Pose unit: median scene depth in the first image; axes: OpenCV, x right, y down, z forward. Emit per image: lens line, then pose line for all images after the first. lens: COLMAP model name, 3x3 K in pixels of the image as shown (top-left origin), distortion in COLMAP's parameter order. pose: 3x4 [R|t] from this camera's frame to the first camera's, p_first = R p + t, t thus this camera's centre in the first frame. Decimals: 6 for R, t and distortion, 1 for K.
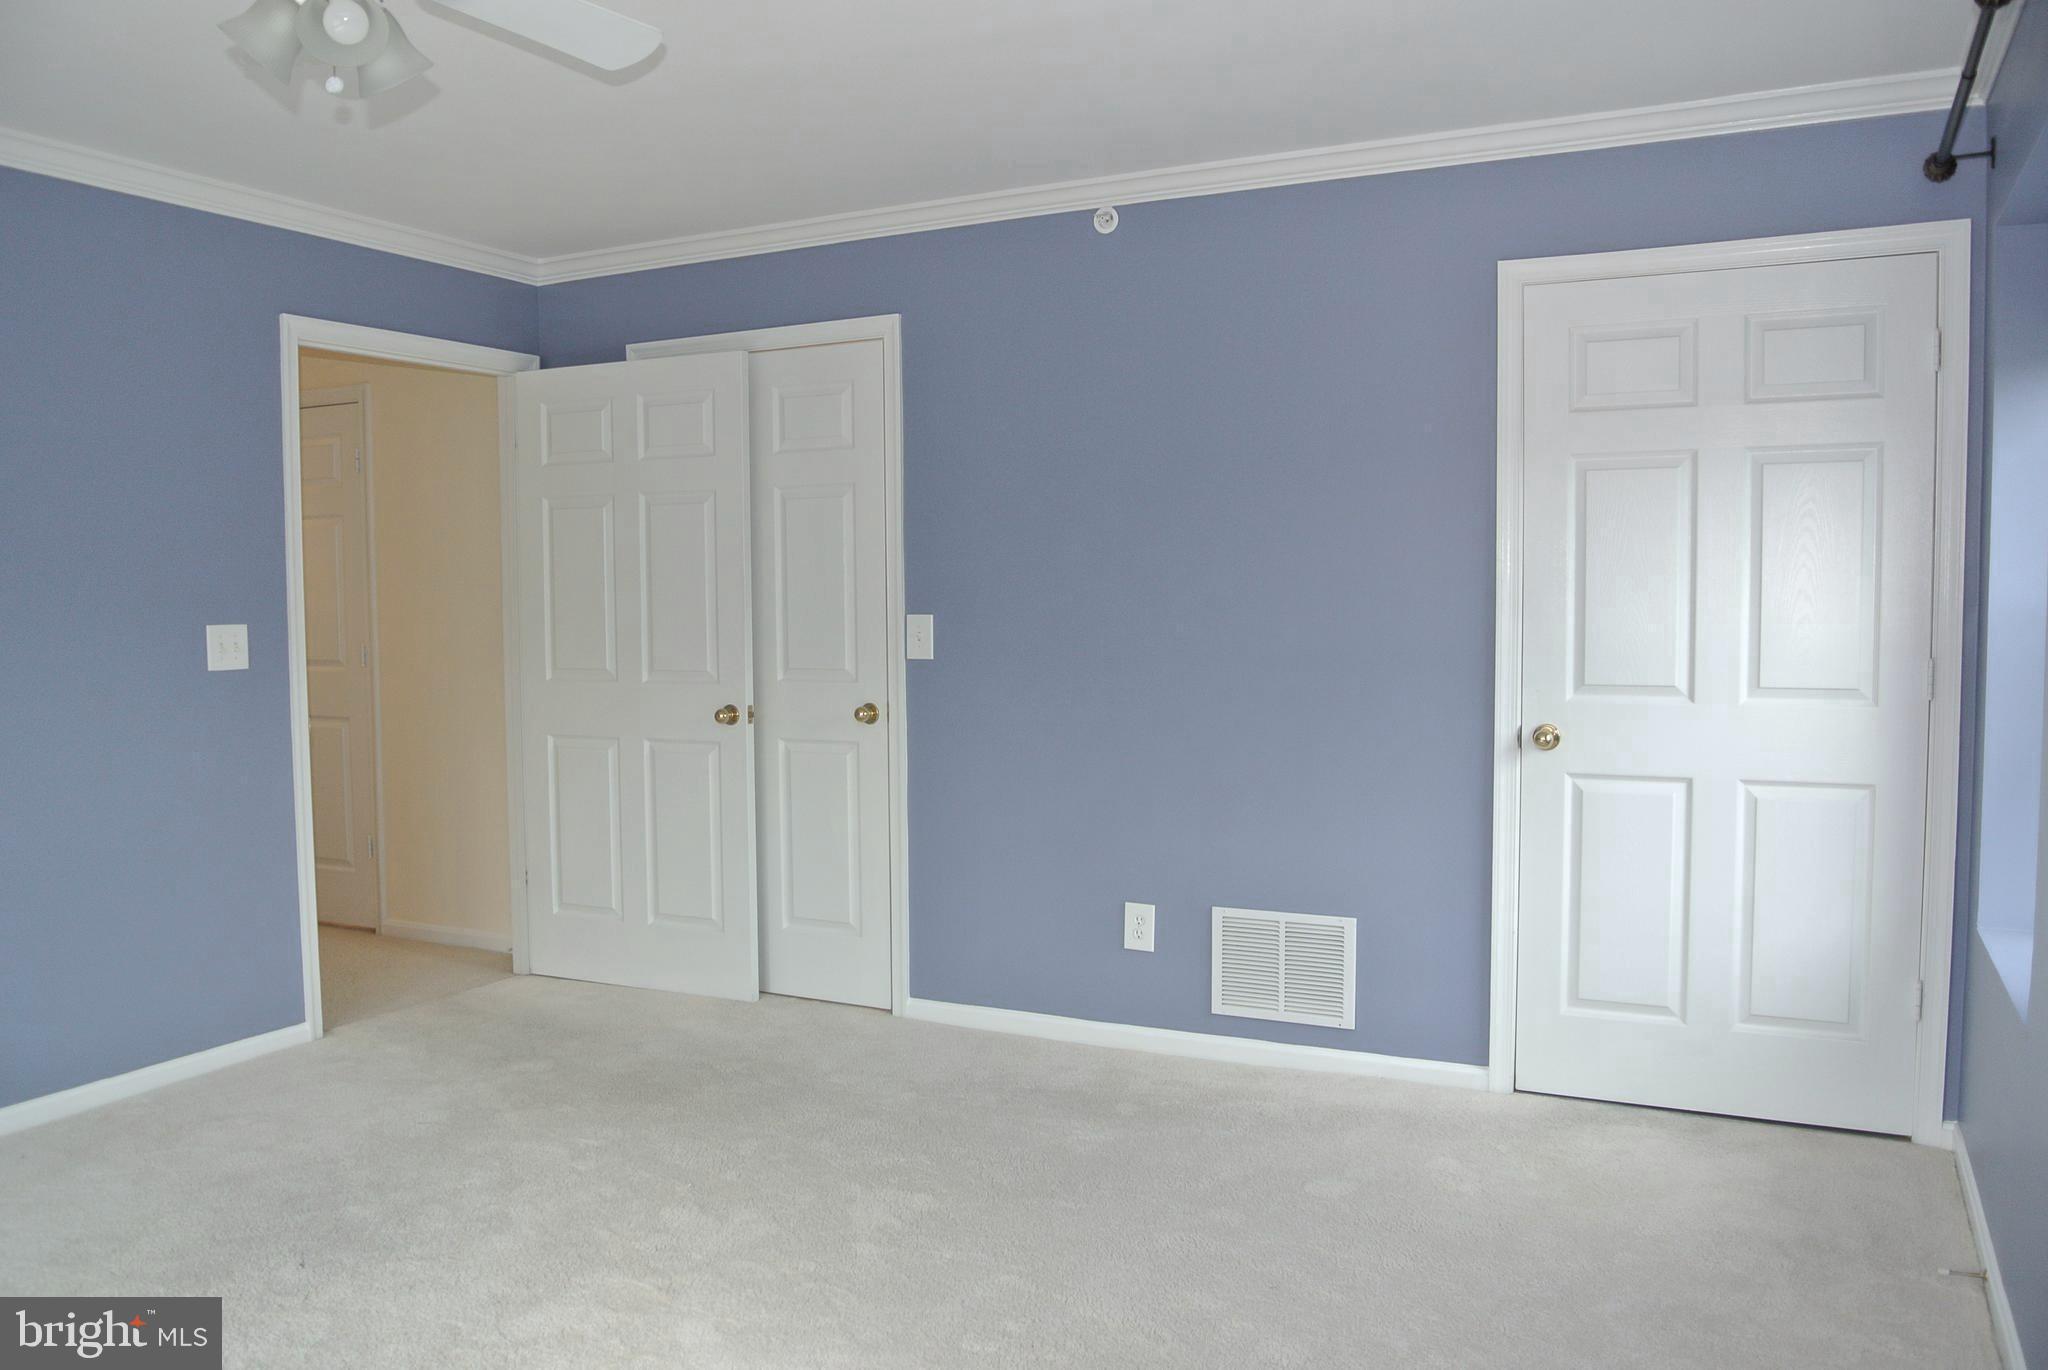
lens RADIAL K [[1596.3, 0, 1024.9], [0, 1596.3, 690.9], [0, 0, 1]] dist [-0.076518, 0.037529]
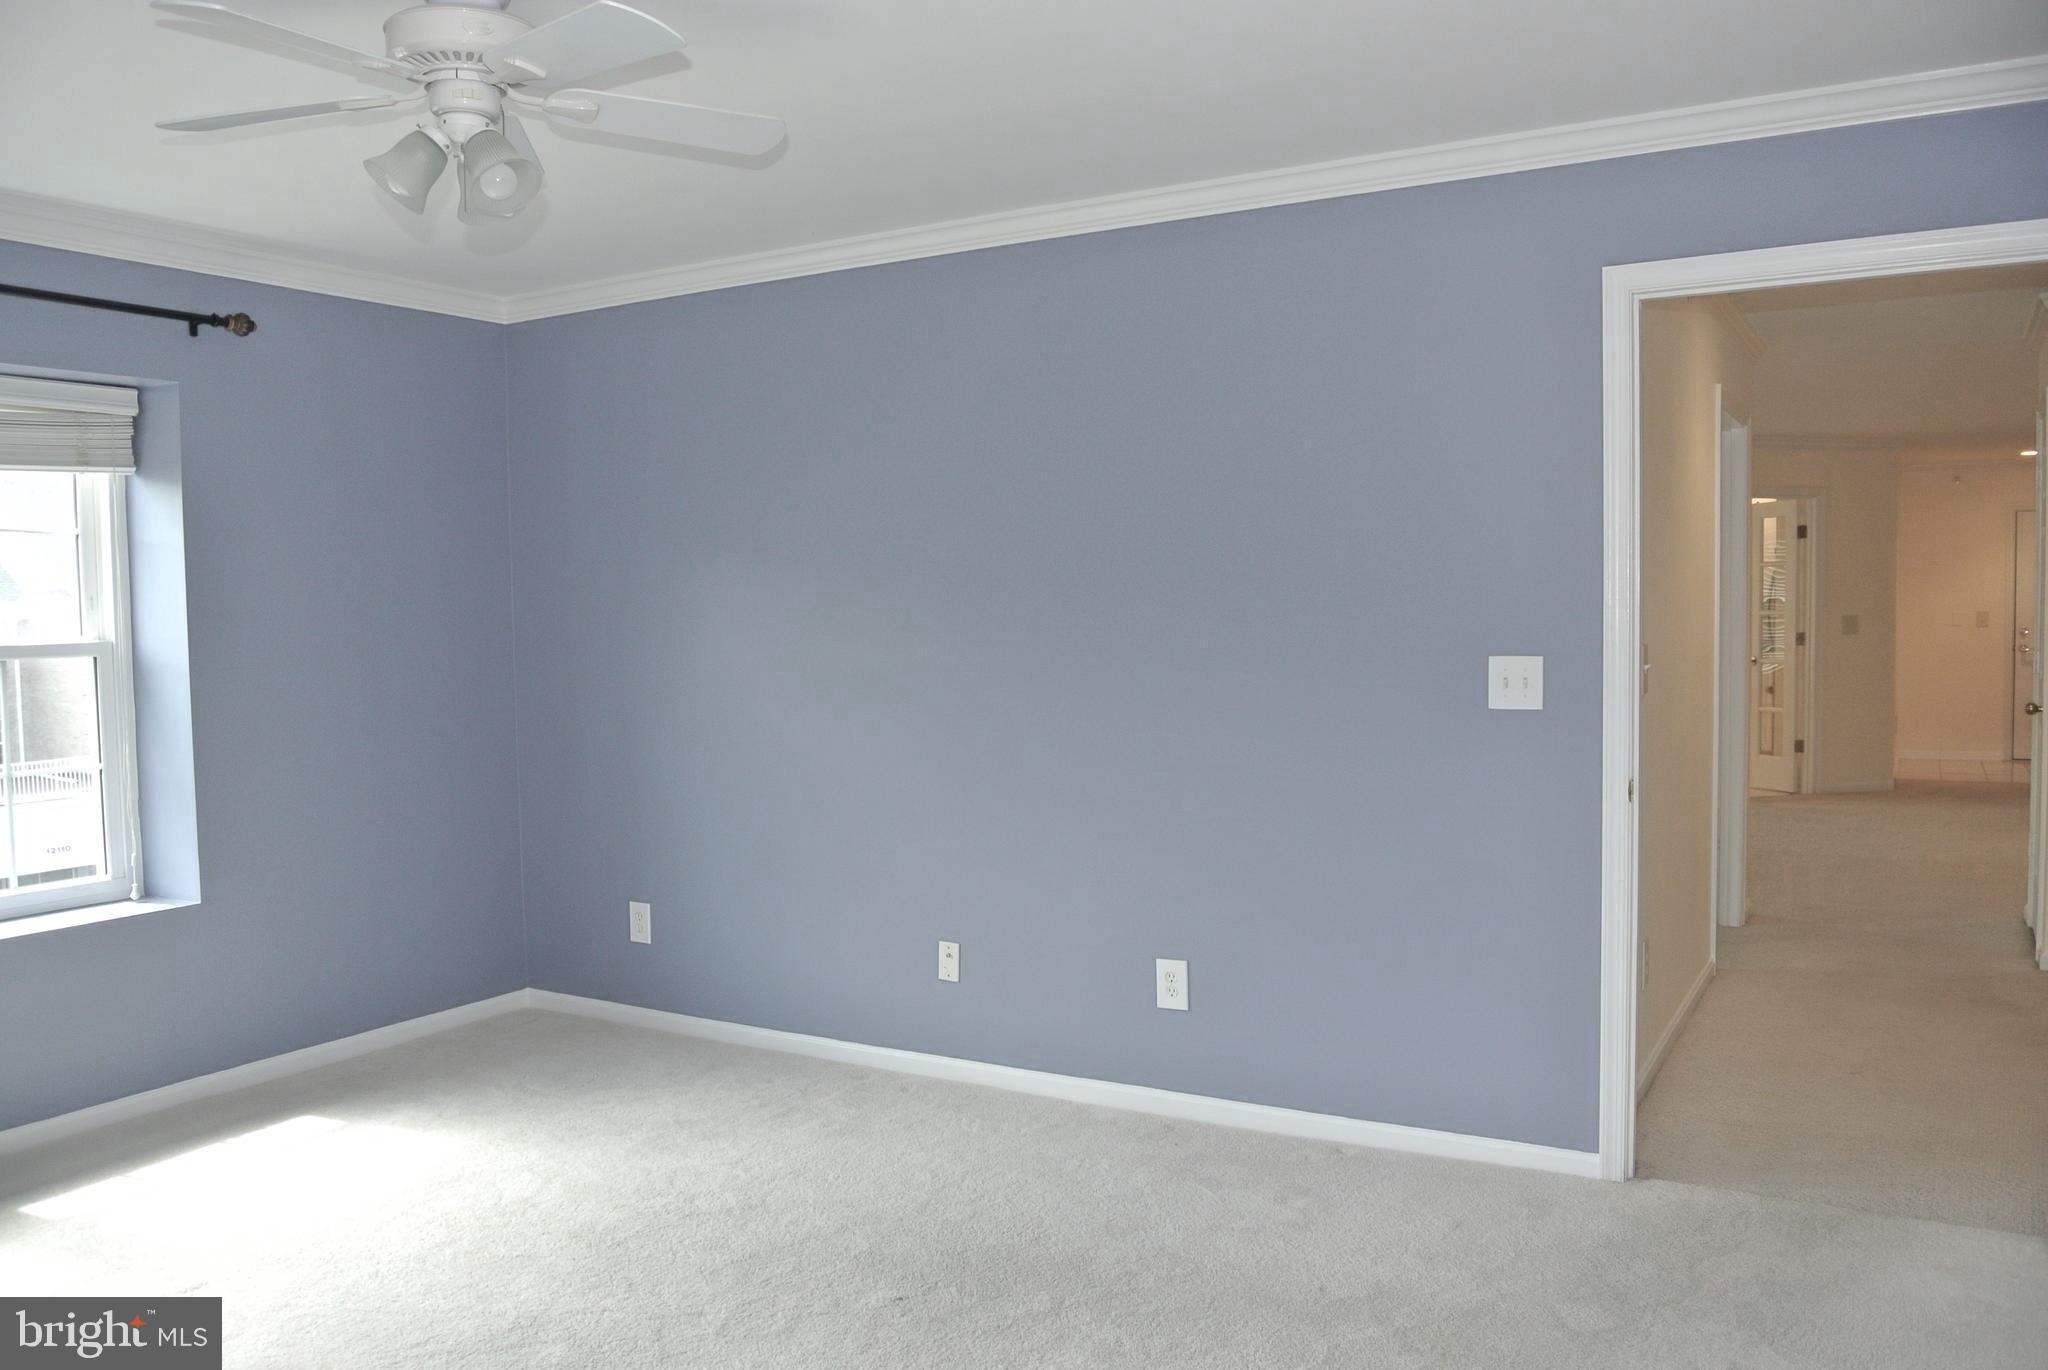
lens RADIAL K [[1596.3, 0, 1028.3], [0, 1596.3, 680.5], [0, 0, 1]] dist [-0.076518, 0.037529]
pose [[-0.078315, 0.051125, -0.995617, 0.365836], [-0.040459, 0.997698, 0.054414, -0.064111], [0.996107, 0.044543, -0.076067, 0.795476]]
